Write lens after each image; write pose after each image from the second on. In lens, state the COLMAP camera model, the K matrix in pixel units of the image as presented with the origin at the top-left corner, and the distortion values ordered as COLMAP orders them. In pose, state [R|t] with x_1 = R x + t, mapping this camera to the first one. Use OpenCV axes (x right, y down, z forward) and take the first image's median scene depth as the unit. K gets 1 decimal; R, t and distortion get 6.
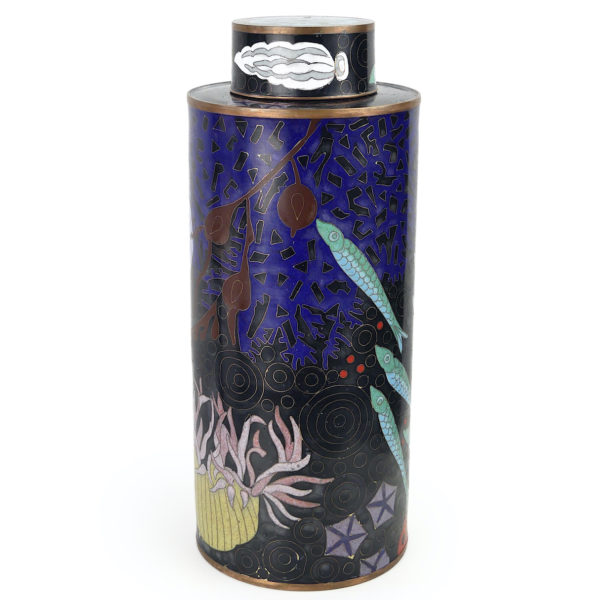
lens RADIAL K [[1421.5, 0, 300.2], [0, 1421.5, 299.9], [0, 0, 1]] dist [-0.219149, 0.000000]
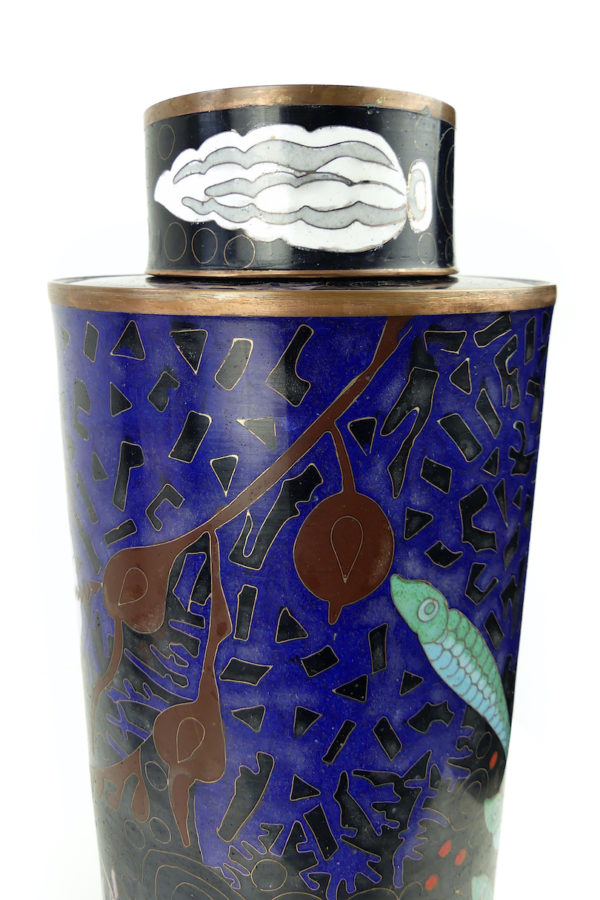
lens RADIAL K [[714.0, 0, 300.7], [0, 714.0, 447.1], [0, 0, 1]] dist [-0.022283, 0.006921]
pose [[0.981890, -0.049408, 0.182898, -0.047605], [0.053029, 0.998481, -0.014957, -0.090155], [-0.181881, 0.024385, 0.983018, 0.801493]]
